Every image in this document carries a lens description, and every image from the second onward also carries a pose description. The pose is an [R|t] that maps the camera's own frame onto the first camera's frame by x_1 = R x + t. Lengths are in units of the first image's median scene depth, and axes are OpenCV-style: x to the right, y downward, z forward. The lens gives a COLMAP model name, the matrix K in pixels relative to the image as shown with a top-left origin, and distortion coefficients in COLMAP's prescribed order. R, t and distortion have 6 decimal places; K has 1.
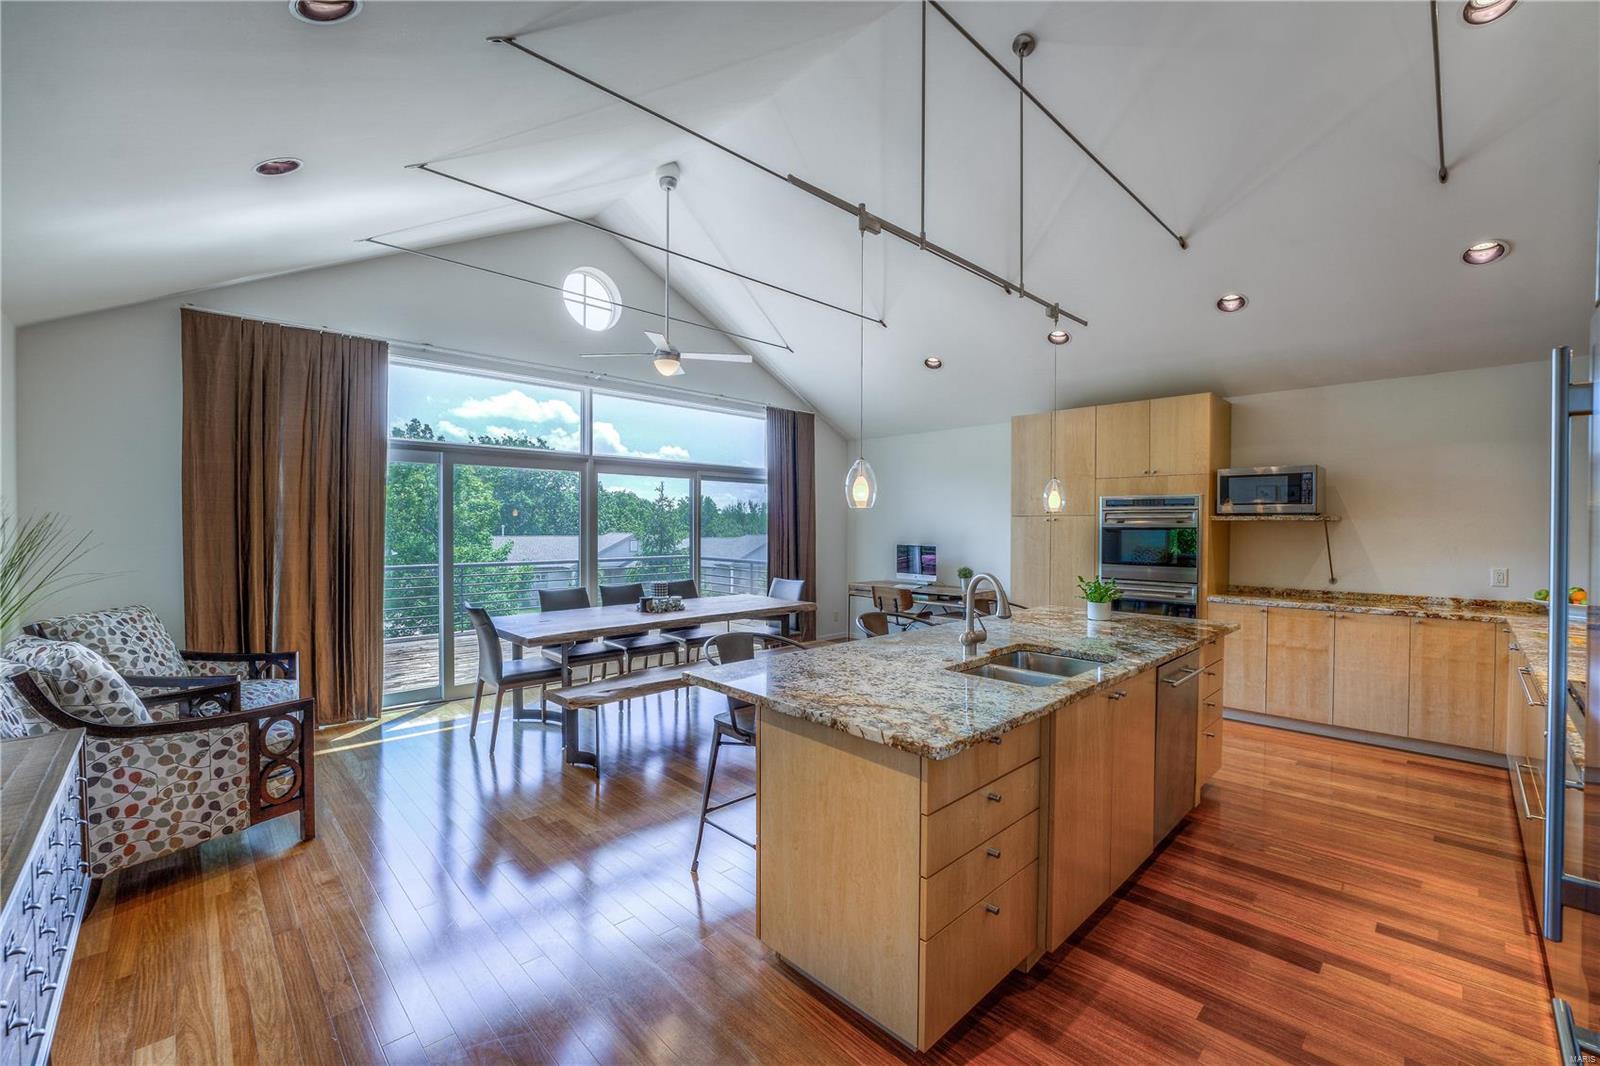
lens RADIAL K [[649.1, 0, 797.2], [0, 649.1, 527.1], [0, 0, 1]] dist [-0.002790, -0.000130]
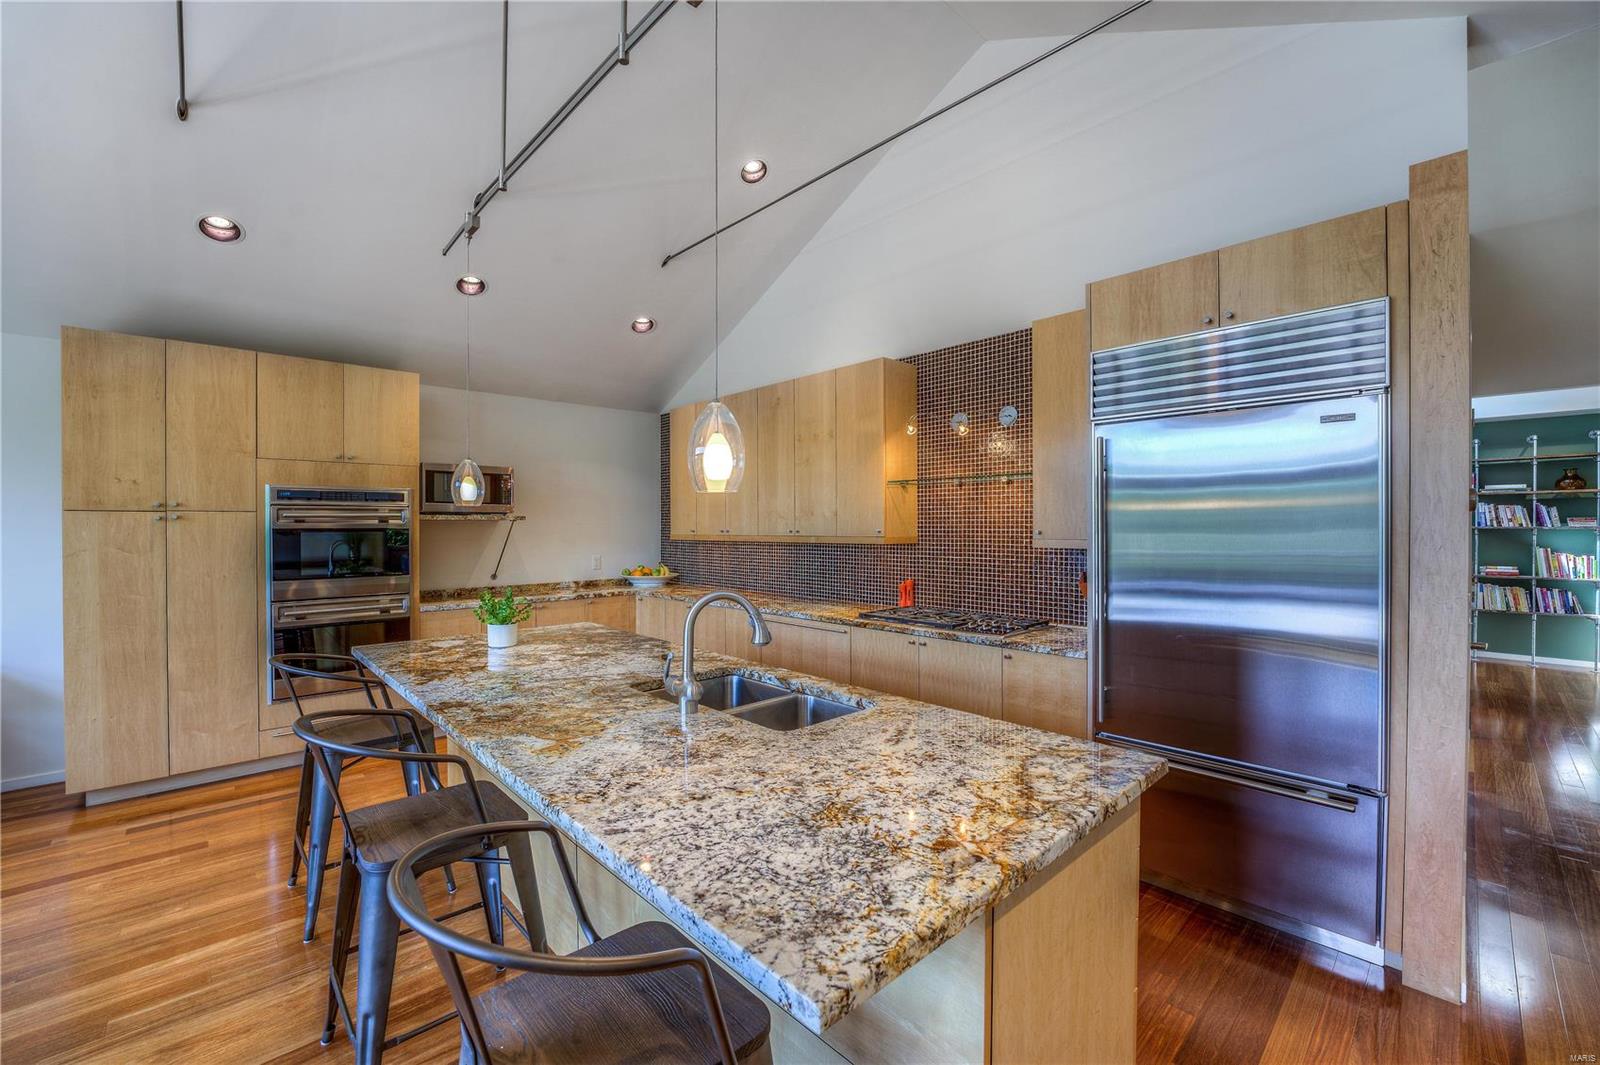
lens RADIAL K [[649.1, 0, 798.1], [0, 649.1, 533.4], [0, 0, 1]] dist [-0.017002, -0.000101]
pose [[0.014804, -0.015844, 0.999765, -0.259723], [0.007256, 0.999850, 0.015738, -0.001948], [-0.999864, 0.007021, 0.014917, 0.548663]]
